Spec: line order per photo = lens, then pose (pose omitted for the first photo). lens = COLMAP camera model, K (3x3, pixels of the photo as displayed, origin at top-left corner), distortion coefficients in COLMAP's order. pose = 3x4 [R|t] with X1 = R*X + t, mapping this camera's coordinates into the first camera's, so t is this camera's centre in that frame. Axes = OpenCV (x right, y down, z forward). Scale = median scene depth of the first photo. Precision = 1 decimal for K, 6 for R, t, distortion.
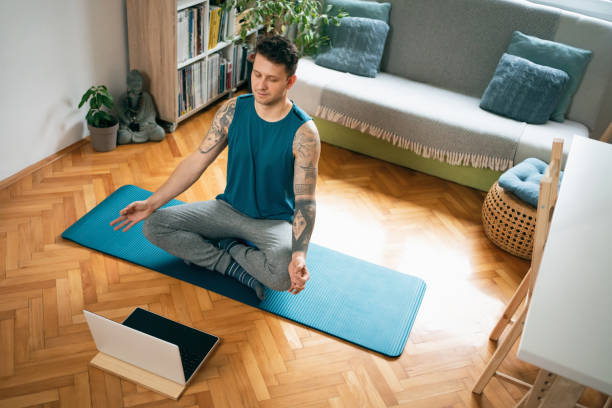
lens RADIAL K [[588.8, 0, 306.0], [0, 588.8, 204.0], [0, 0, 1]] dist [-0.003694, 0.006489]
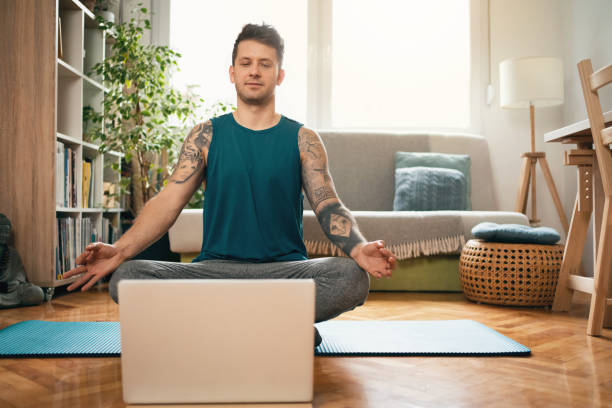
lens RADIAL K [[613.2, 0, 306.0], [0, 613.2, 204.0], [0, 0, 1]] dist [0.008697, 0.002459]
pose [[0.910799, -0.110622, 0.397753, -0.247521], [0.301084, 0.837173, -0.456607, 0.244906], [-0.282477, 0.535635, 0.795803, 0.259271]]
